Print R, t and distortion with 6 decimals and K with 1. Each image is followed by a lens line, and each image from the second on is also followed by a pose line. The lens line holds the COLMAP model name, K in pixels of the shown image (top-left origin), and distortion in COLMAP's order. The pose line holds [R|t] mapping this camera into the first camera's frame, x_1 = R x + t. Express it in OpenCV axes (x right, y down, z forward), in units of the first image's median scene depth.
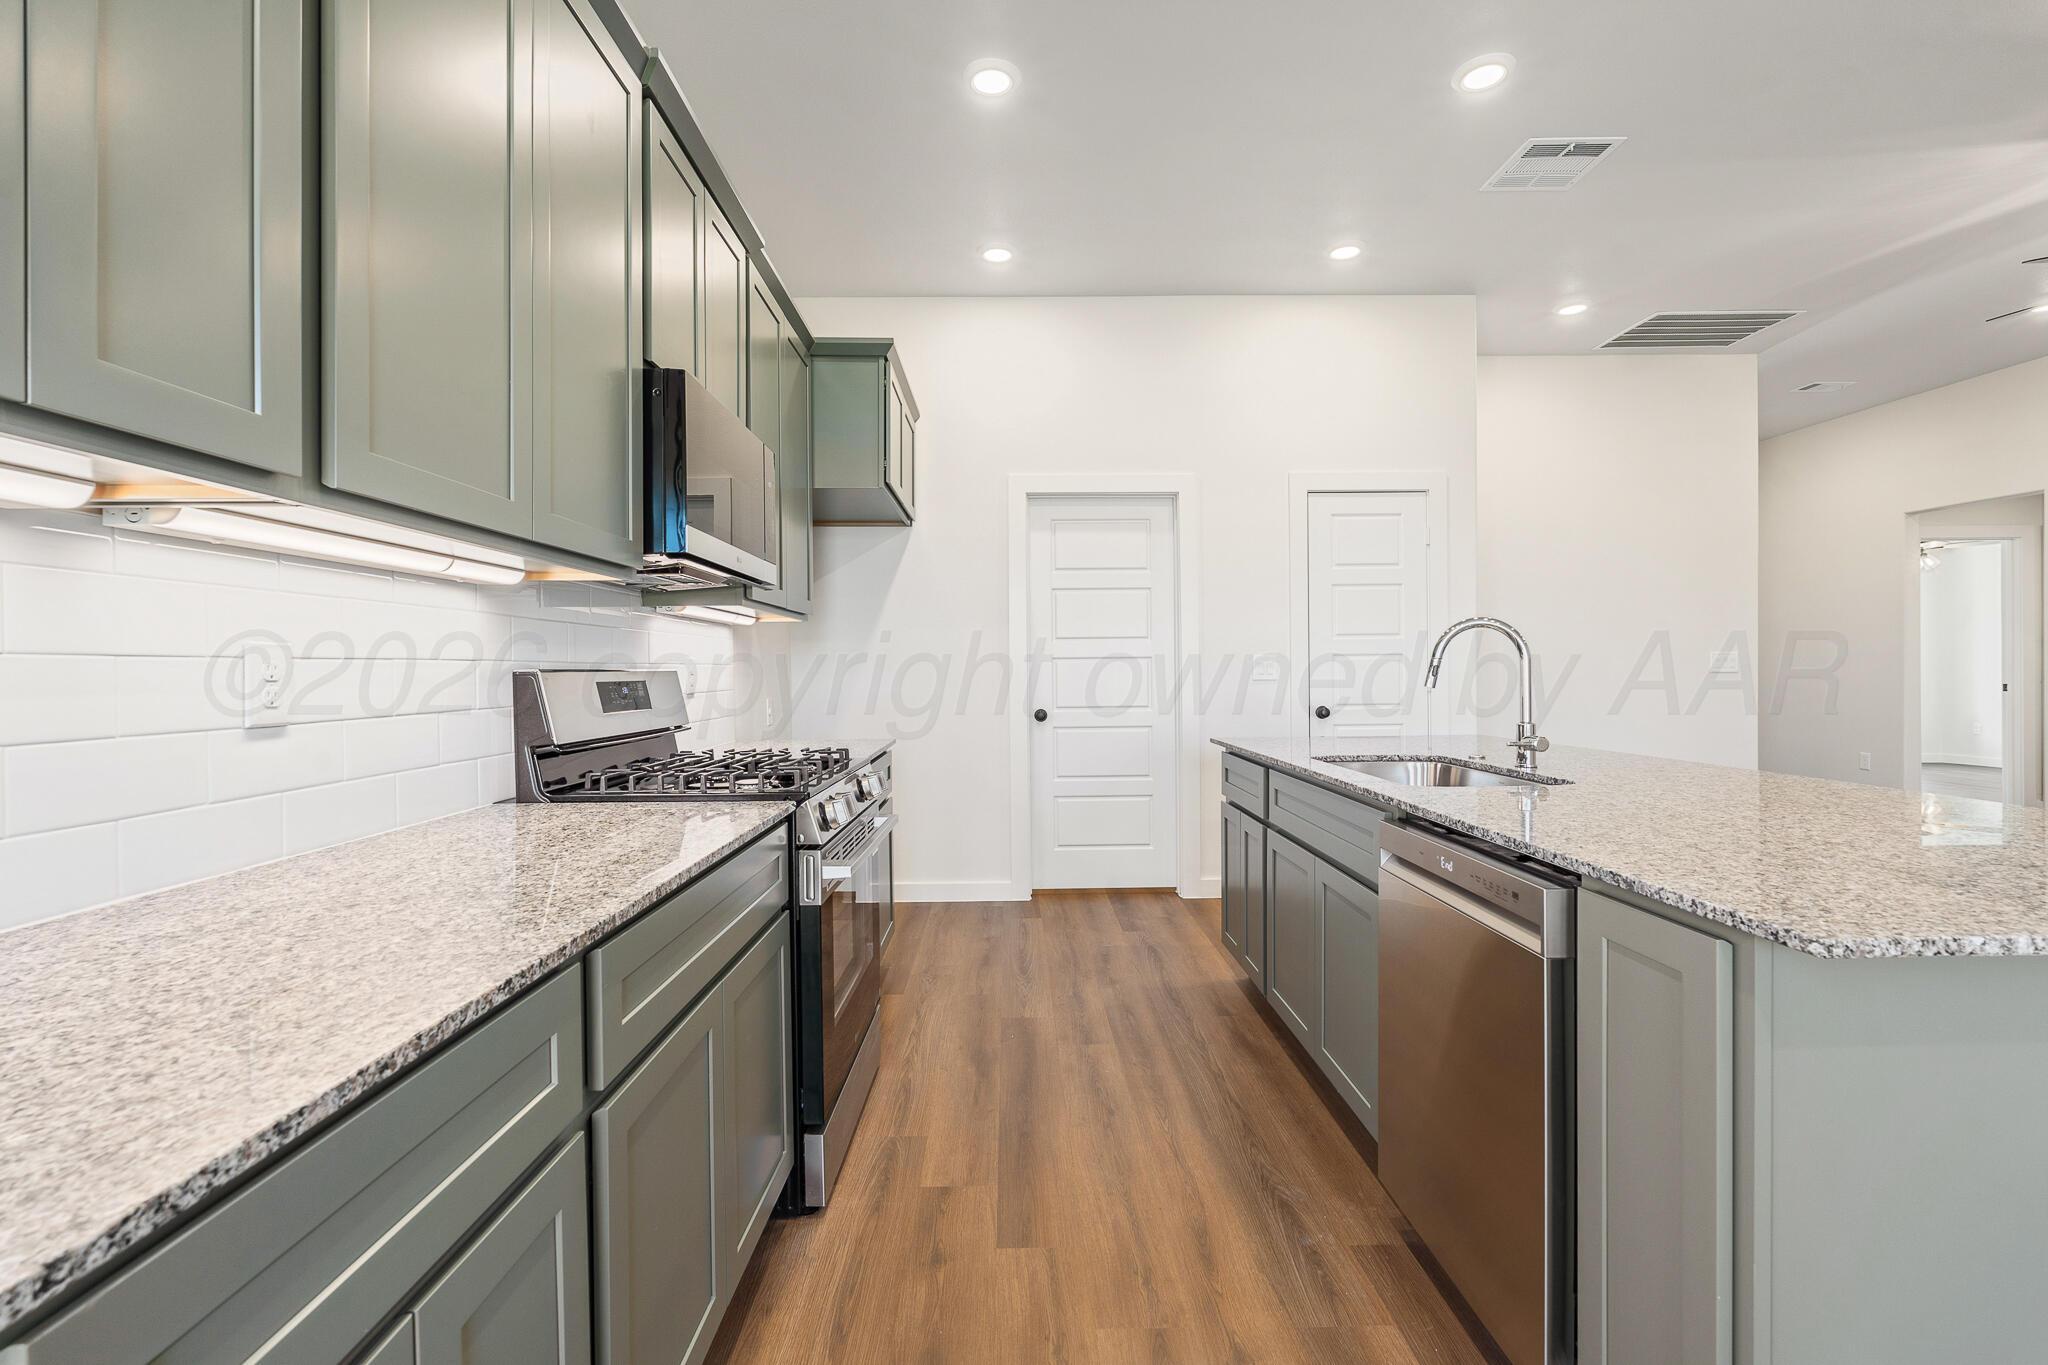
lens RADIAL K [[903.0, 0, 1024.0], [0, 903.0, 682.5], [0, 0, 1]] dist [-0.017467, -0.000290]
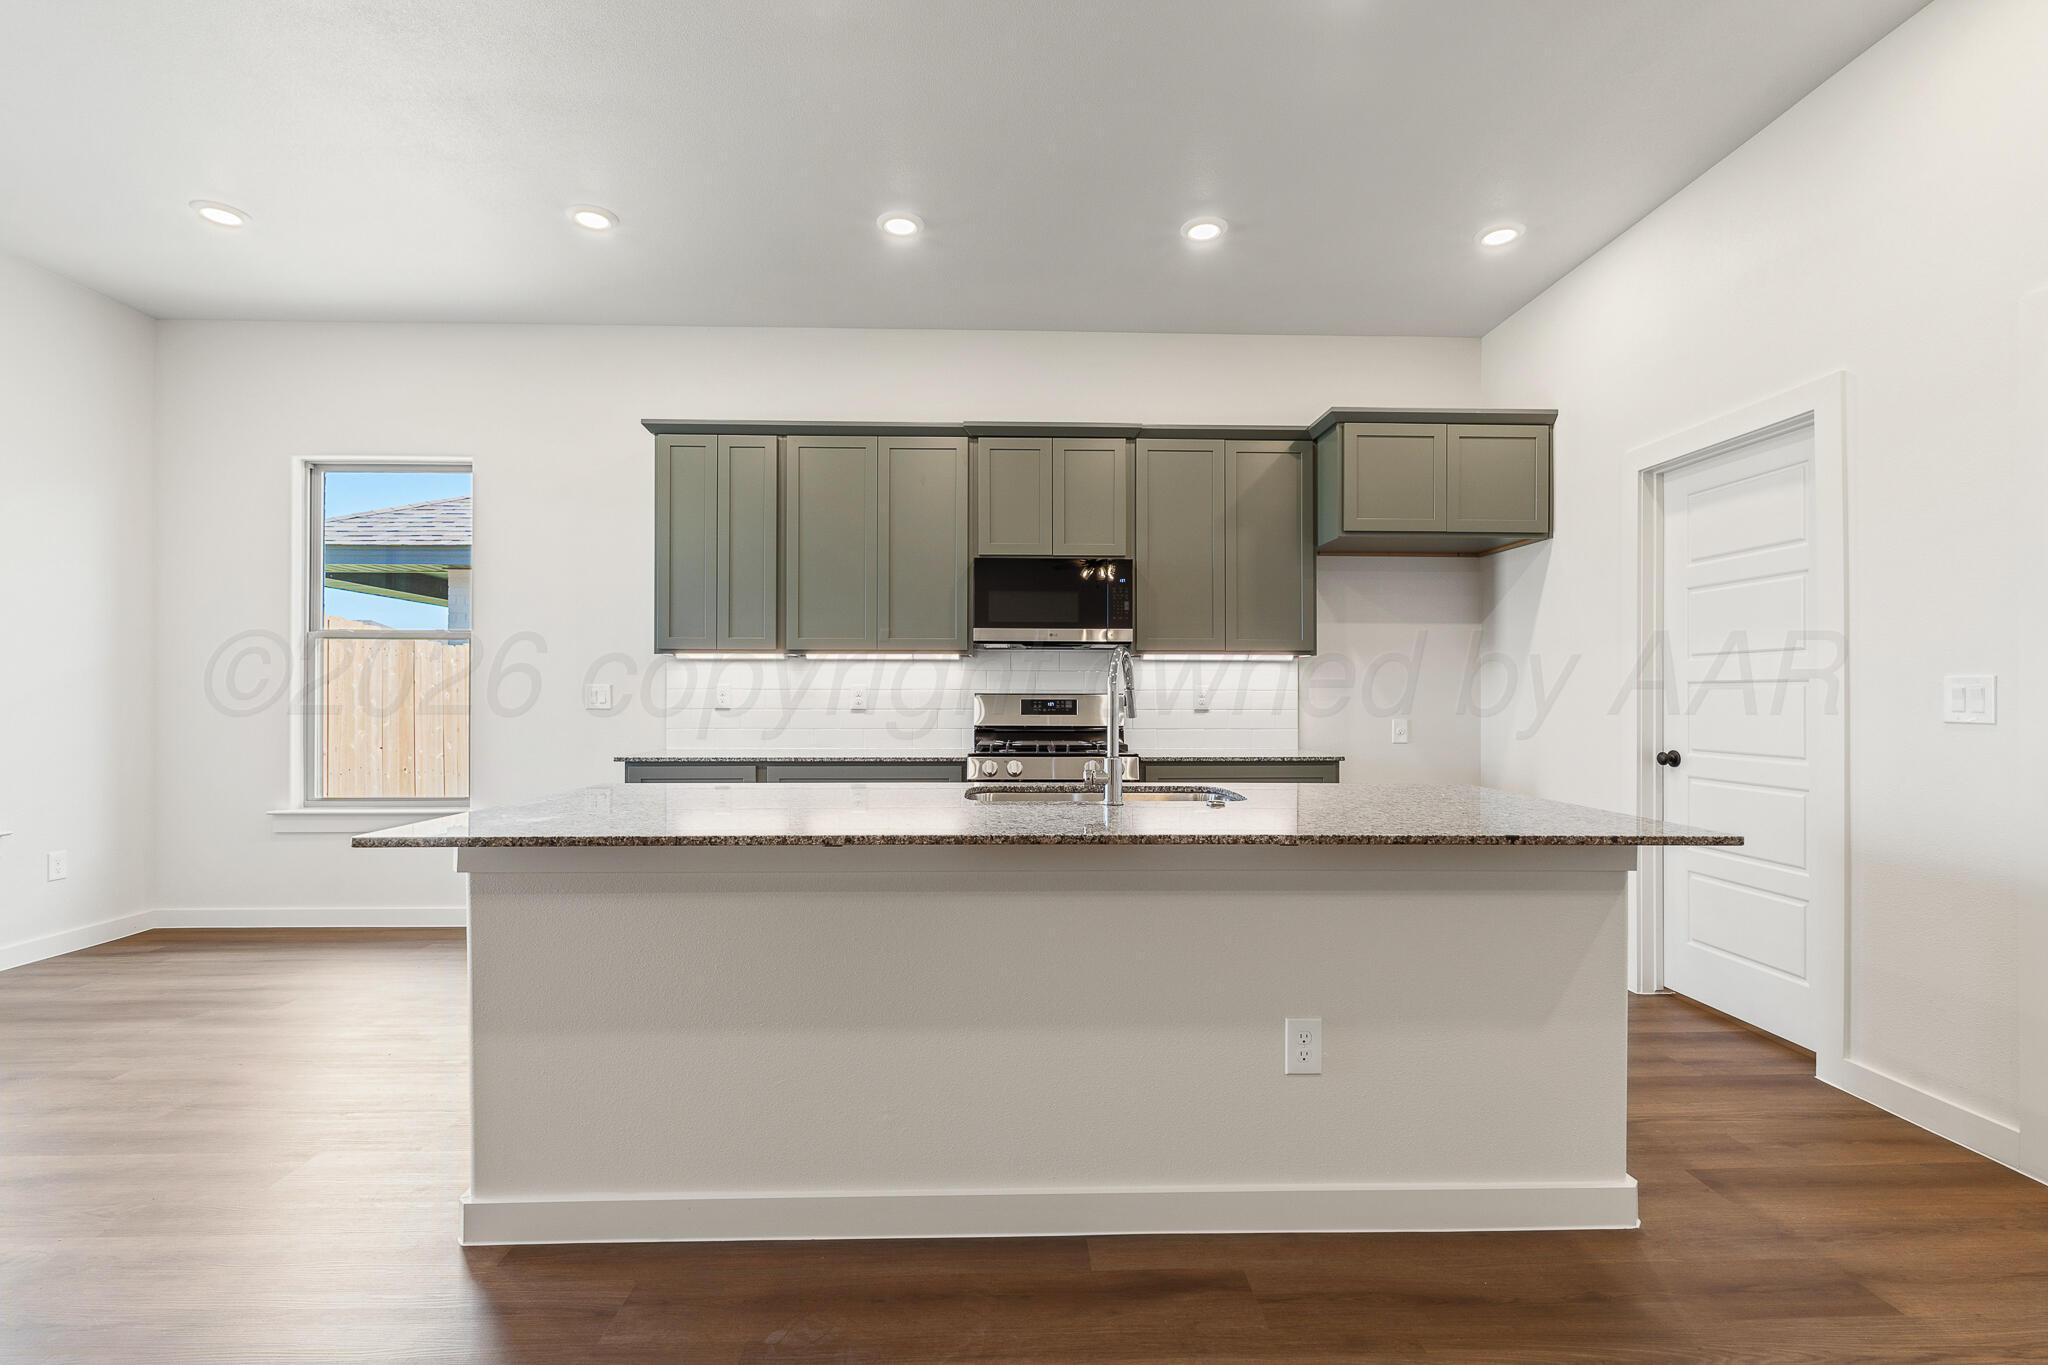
lens RADIAL K [[888.4, 0, 1030.4], [0, 888.4, 691.2], [0, 0, 1]] dist [-0.003064, -0.000835]
pose [[0.017995, 0.008878, -0.999799, 0.761177], [-0.015531, 0.999842, 0.008599, -0.017760], [0.999717, 0.015374, 0.018130, 0.453504]]
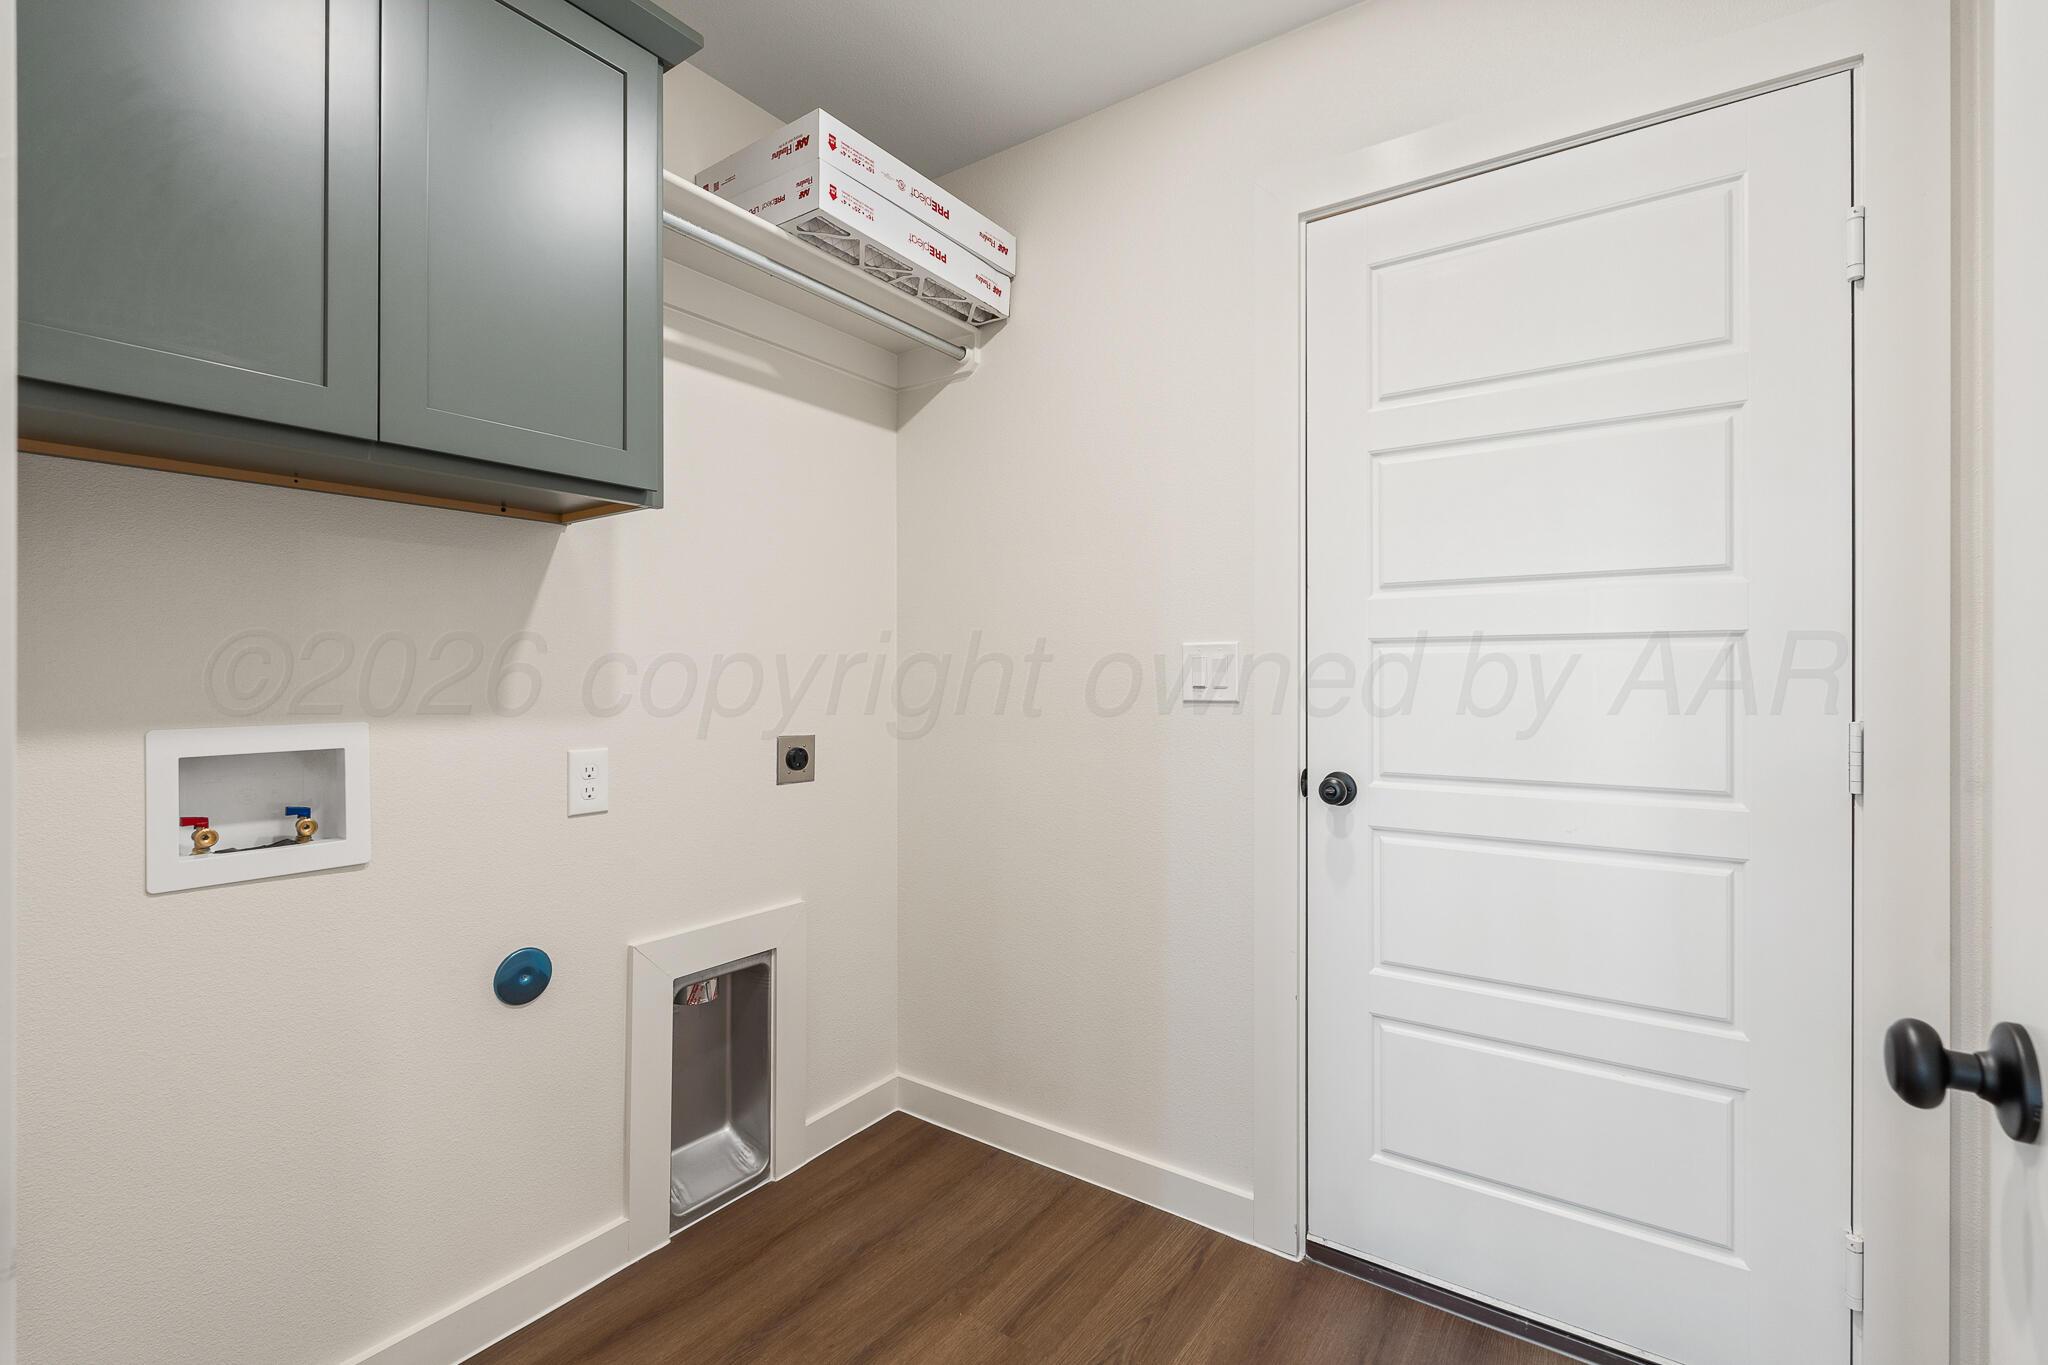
lens RADIAL K [[929.0, 0, 1018.6], [0, 929.0, 668.2], [0, 0, 1]] dist [-0.001256, -0.000049]
pose [[0.819674, 0.010911, -0.572727, 0.133188], [-0.015114, 0.999882, -0.002582, -0.012505], [0.572631, 0.010773, 0.819742, 0.610747]]
